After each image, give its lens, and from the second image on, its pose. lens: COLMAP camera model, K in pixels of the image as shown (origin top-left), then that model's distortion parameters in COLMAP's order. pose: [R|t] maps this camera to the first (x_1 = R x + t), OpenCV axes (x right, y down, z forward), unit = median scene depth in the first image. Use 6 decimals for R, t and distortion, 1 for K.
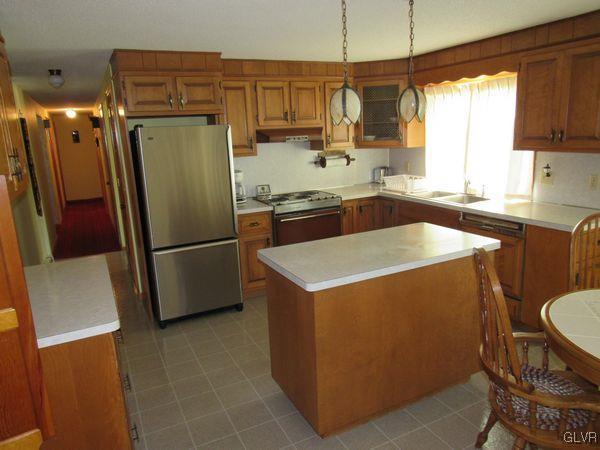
lens RADIAL K [[429.0, 0, 299.5], [0, 429.0, 224.9], [0, 0, 1]] dist [-0.032244, -0.002241]
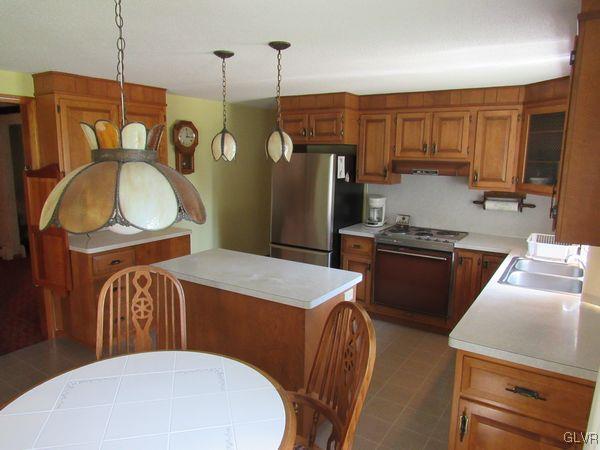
lens RADIAL K [[429.0, 0, 299.3], [0, 429.0, 224.9], [0, 0, 1]] dist [-0.032244, -0.002241]
pose [[0.506874, 0.192309, -0.840295, 0.680416], [-0.221156, 0.971182, 0.088860, -0.112162], [0.833168, 0.140795, 0.534797, 0.284163]]
